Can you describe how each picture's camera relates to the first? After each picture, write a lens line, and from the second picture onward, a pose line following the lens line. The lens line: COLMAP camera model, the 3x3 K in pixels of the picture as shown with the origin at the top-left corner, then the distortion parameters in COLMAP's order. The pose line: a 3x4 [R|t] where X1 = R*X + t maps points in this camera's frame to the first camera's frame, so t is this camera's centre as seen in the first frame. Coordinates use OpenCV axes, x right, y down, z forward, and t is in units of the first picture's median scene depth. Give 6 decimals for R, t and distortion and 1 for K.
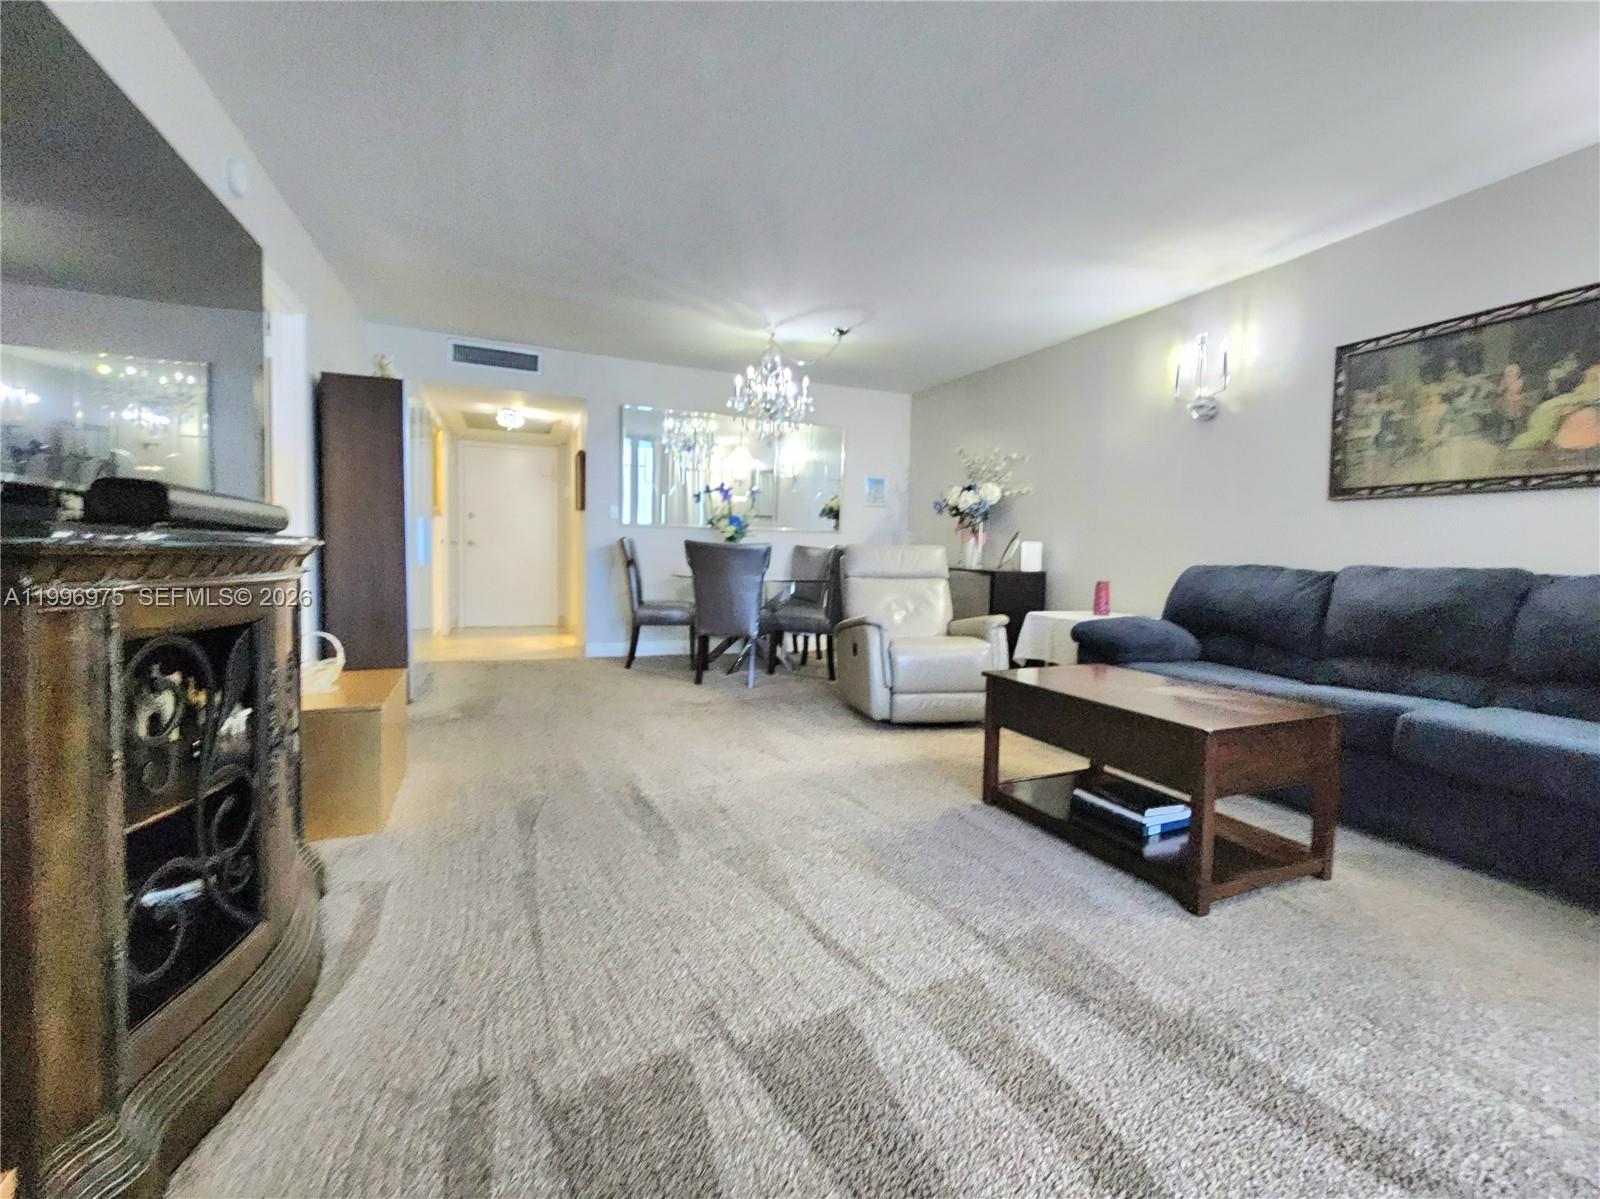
lens RADIAL K [[646.4, 0, 800.0], [0, 646.4, 574.5], [0, 0, 1]] dist [-0.000323, -0.000005]
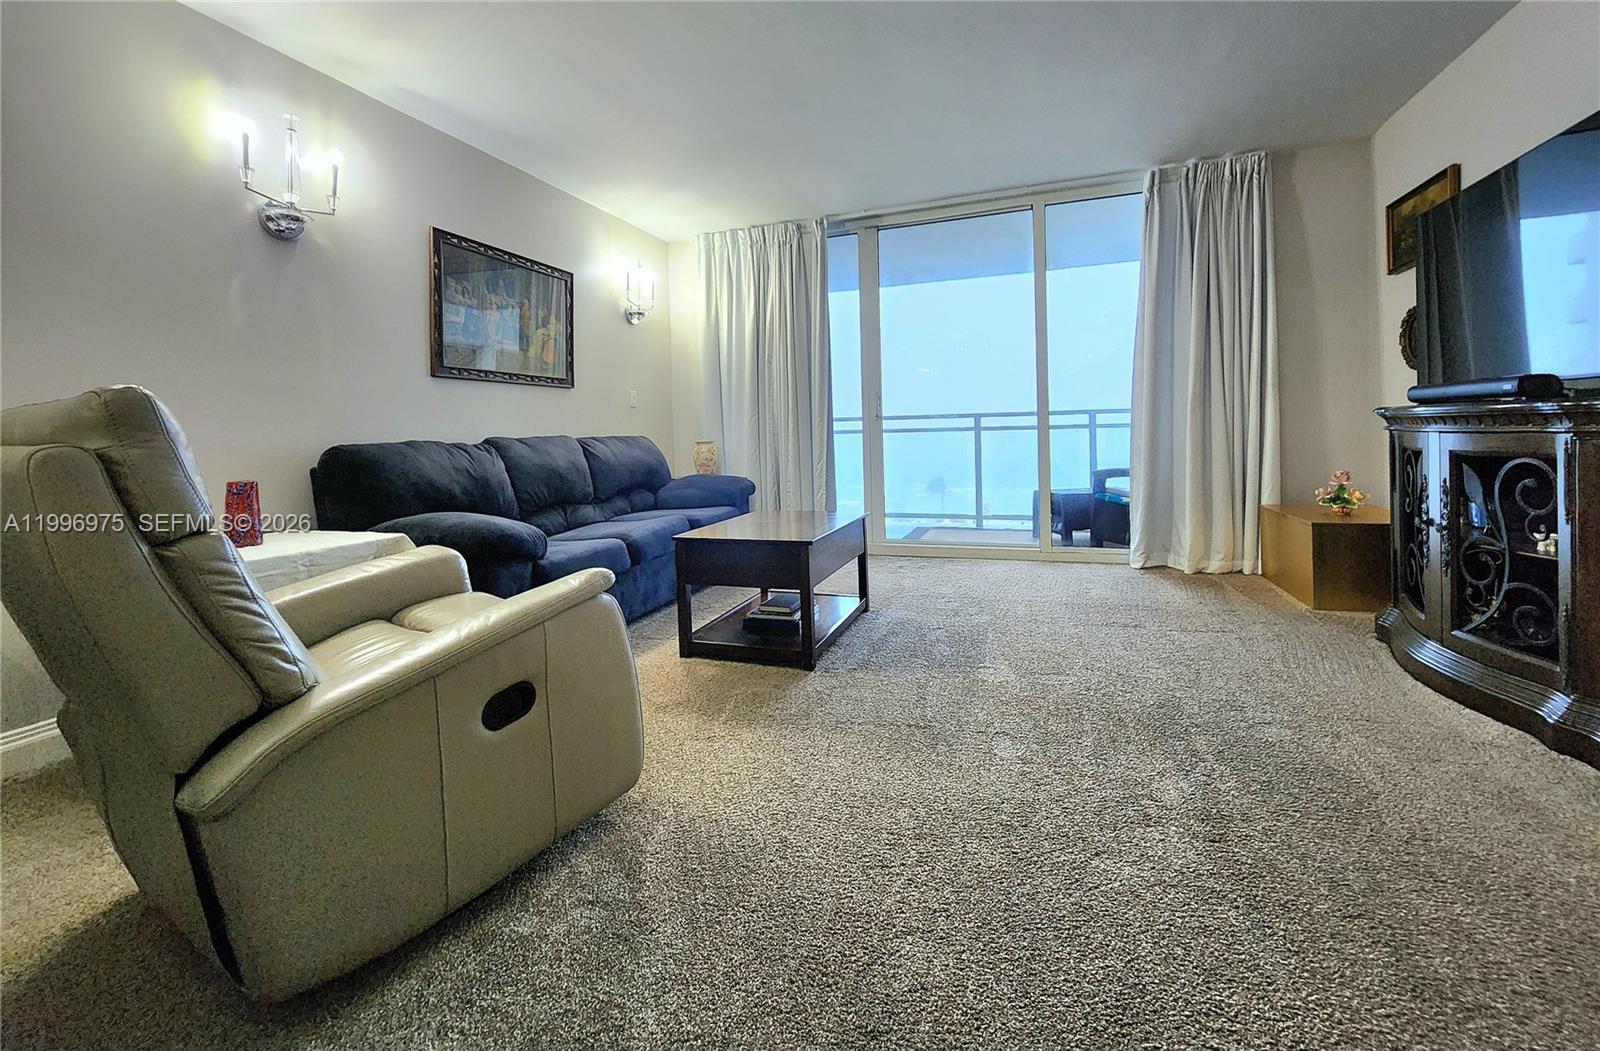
lens RADIAL K [[654.7, 0, 797.6], [0, 654.7, 445.0], [0, 0, 1]] dist [0.000726, 0.000120]
pose [[-0.724805, -0.018034, 0.688718, -0.326013], [0.034460, 0.997457, 0.062383, -0.053946], [-0.688091, 0.068948, -0.722341, 1.427332]]
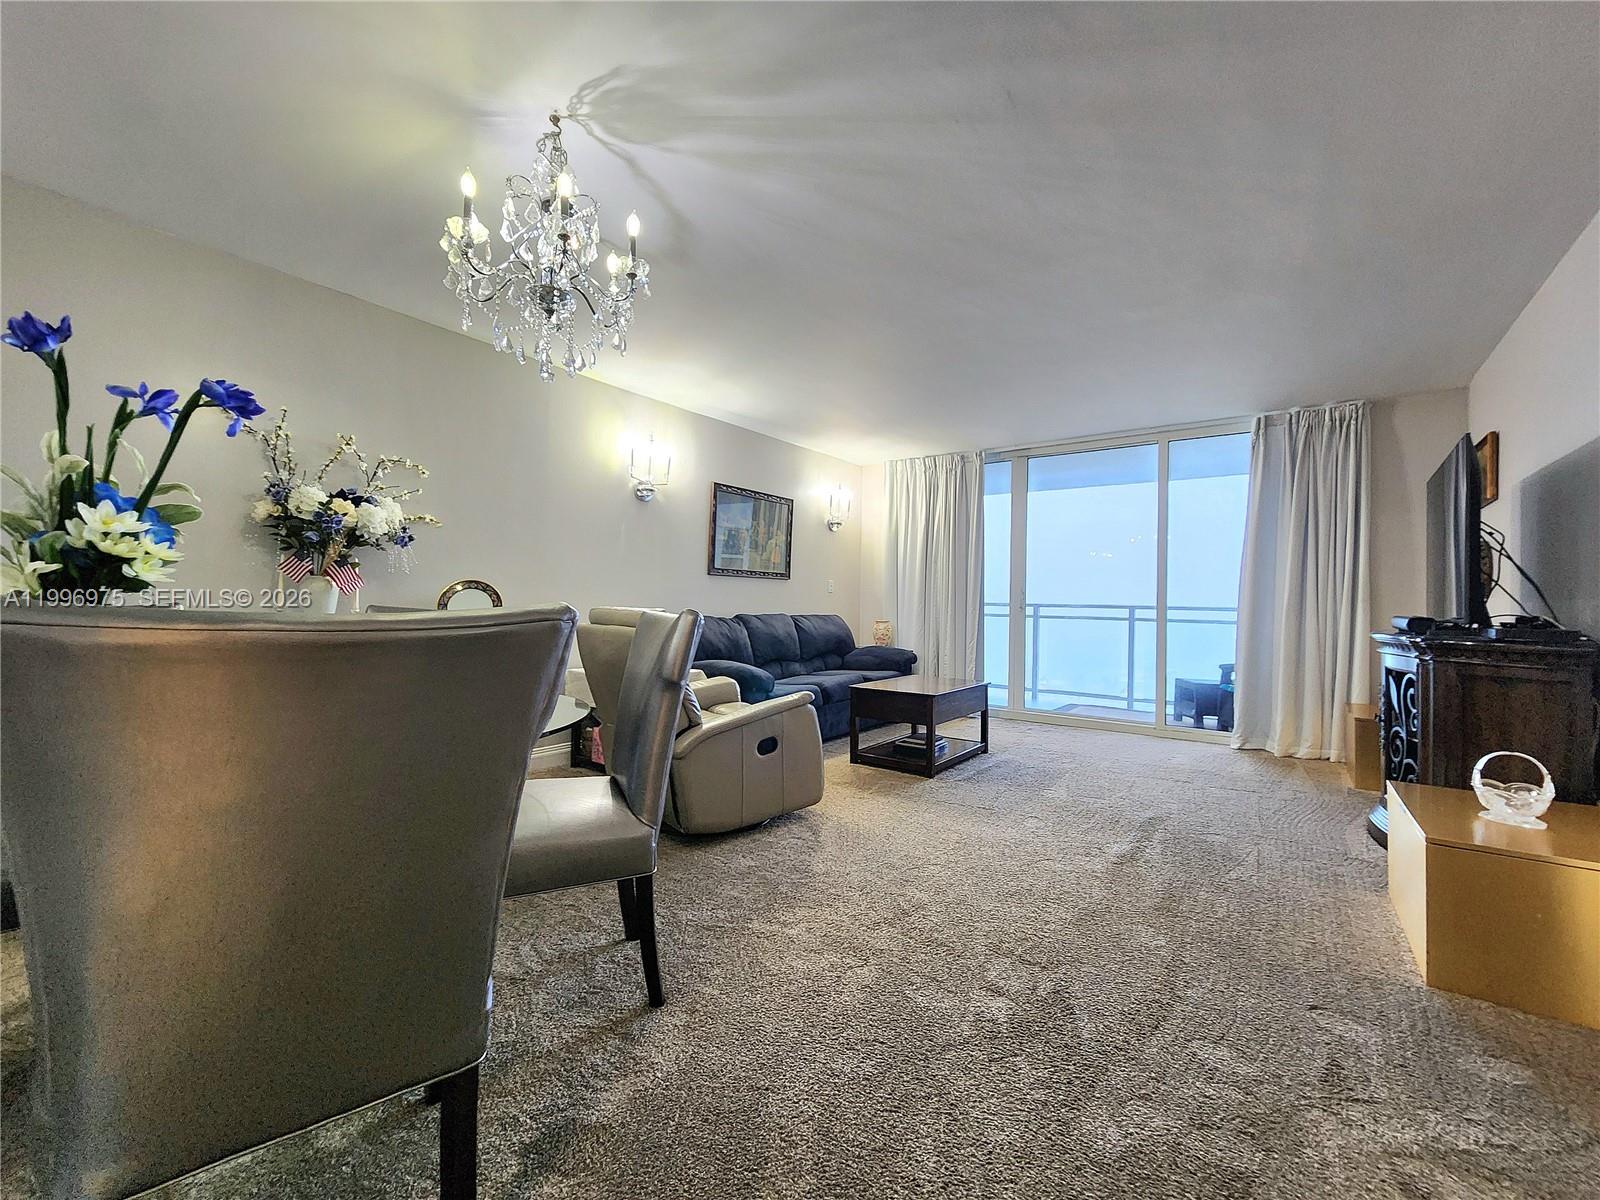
lens RADIAL K [[670.5, 0, 800.0], [0, 670.5, 600.0], [0, 0, 1]] dist [-0.000462, 0.000007]
pose [[-0.493086, -0.032738, 0.869364, -0.805005], [0.002593, 0.999232, 0.039100, -0.122923], [-0.869977, 0.021534, -0.492622, 1.718474]]
